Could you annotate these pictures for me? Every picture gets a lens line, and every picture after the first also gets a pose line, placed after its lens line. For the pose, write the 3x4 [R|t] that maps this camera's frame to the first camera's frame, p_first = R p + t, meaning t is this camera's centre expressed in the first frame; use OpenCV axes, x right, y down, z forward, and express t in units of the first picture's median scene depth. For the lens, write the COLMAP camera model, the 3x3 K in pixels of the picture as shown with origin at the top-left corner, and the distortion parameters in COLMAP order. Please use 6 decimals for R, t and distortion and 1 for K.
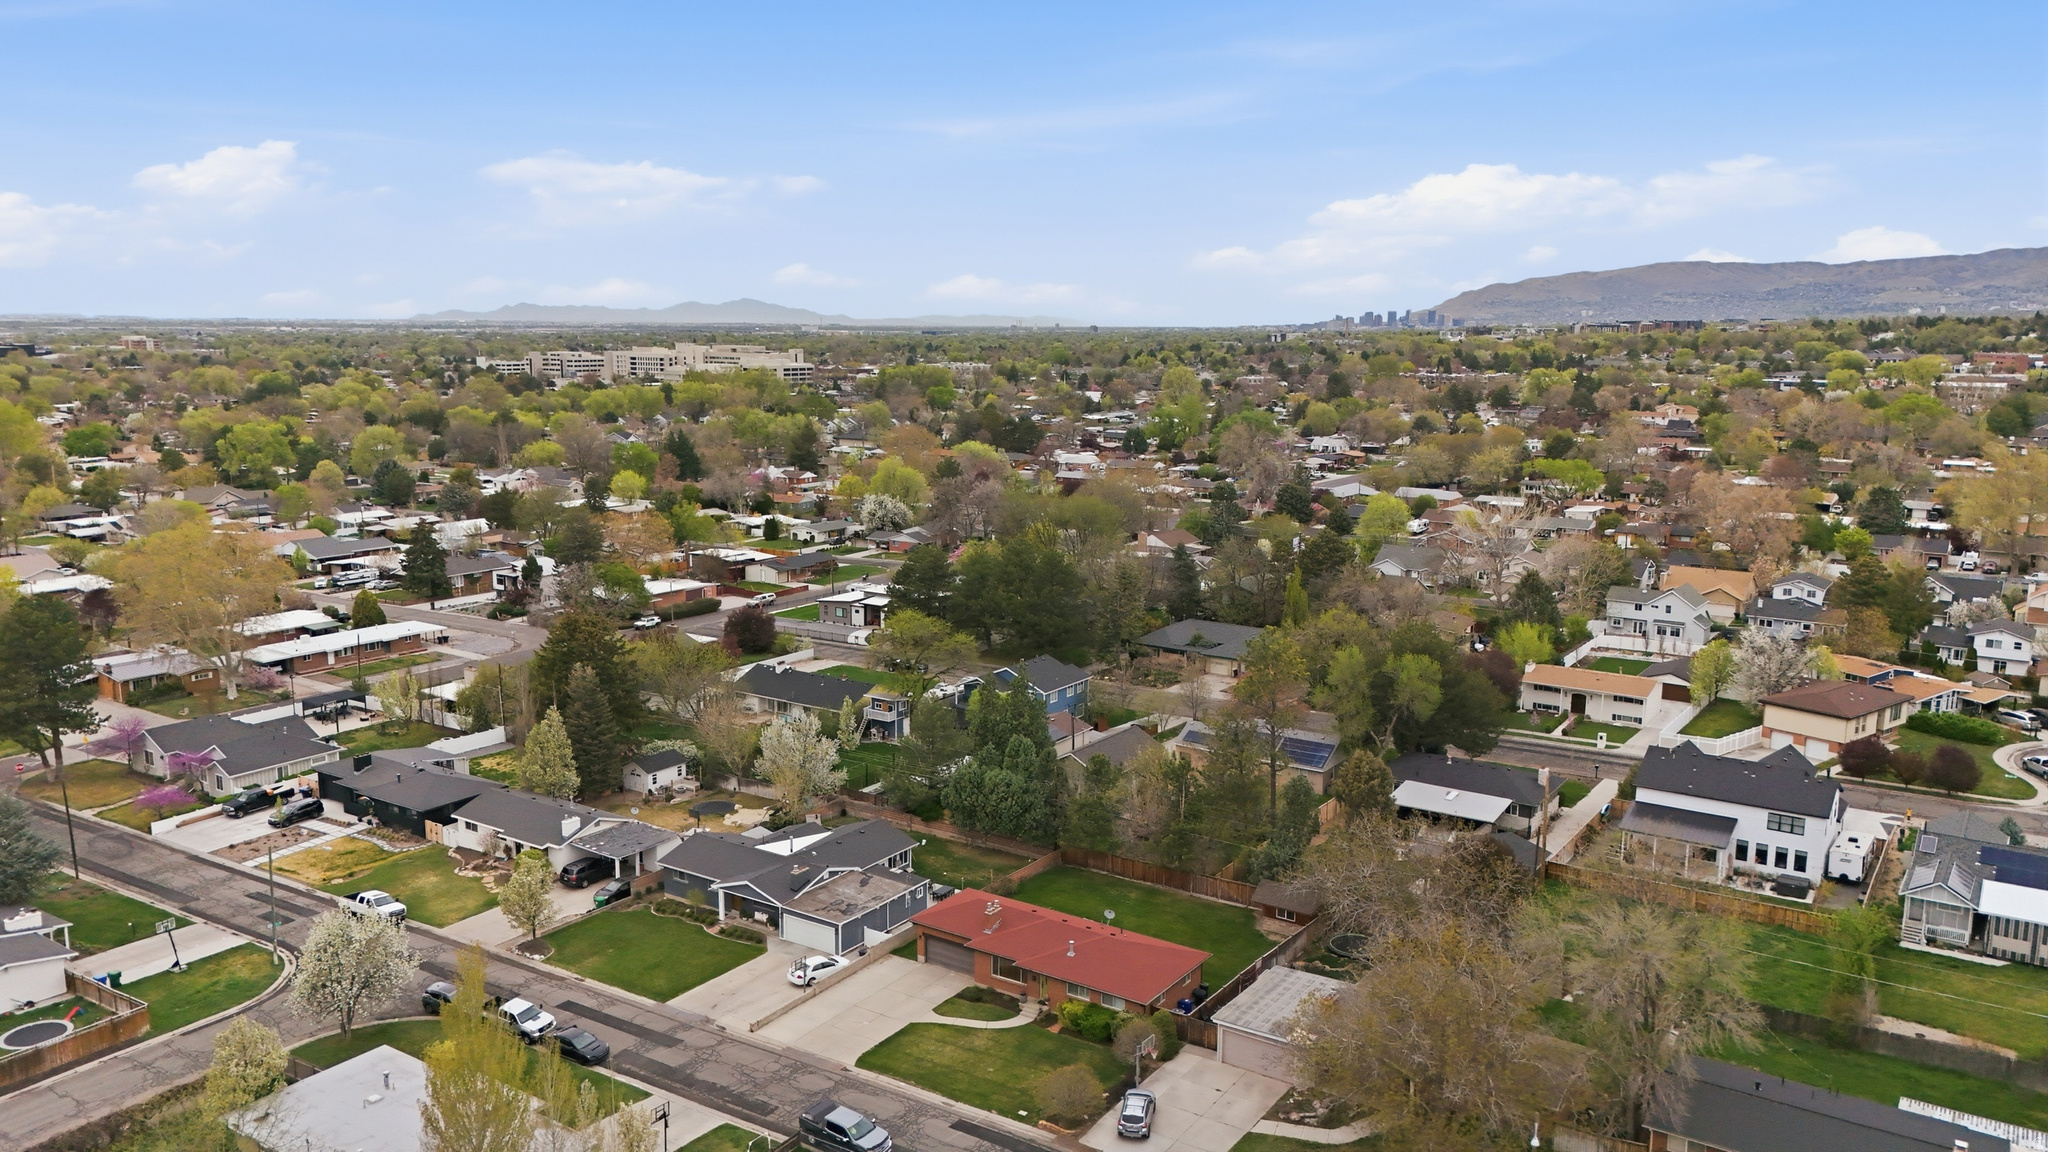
lens RADIAL K [[1503.9, 0, 1024.0], [0, 1503.9, 576.0], [0, 0, 1]] dist [0.079772, -0.079172]
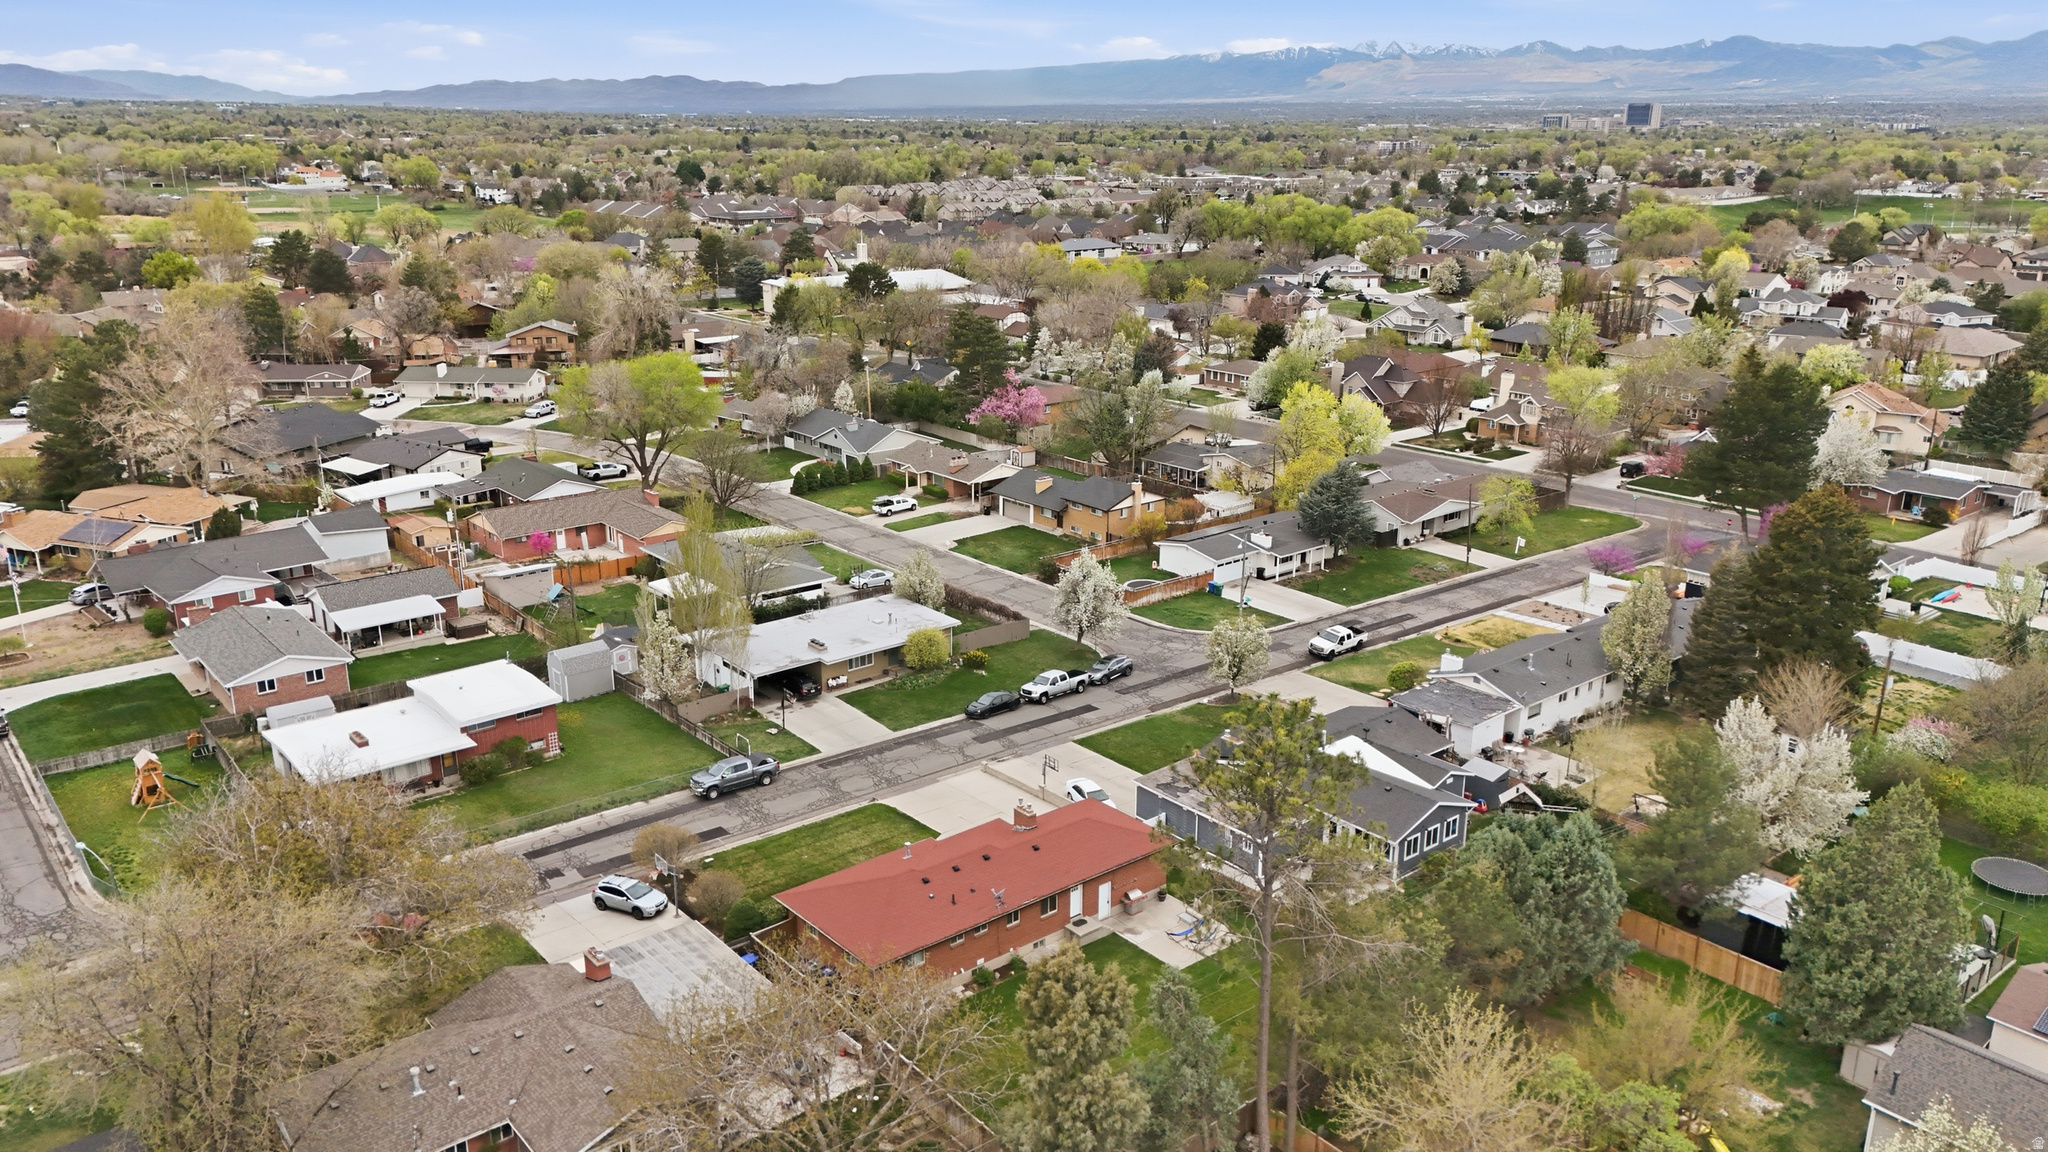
lens RADIAL K [[1491.6, 0, 1024.0], [0, 1491.6, 576.0], [0, 0, 1]] dist [0.156283, -0.265598]
pose [[-0.277112, 0.277487, -0.919897, 0.659035], [-0.168371, 0.928553, 0.330819, -0.153896], [0.945970, 0.246558, -0.210592, 1.105535]]
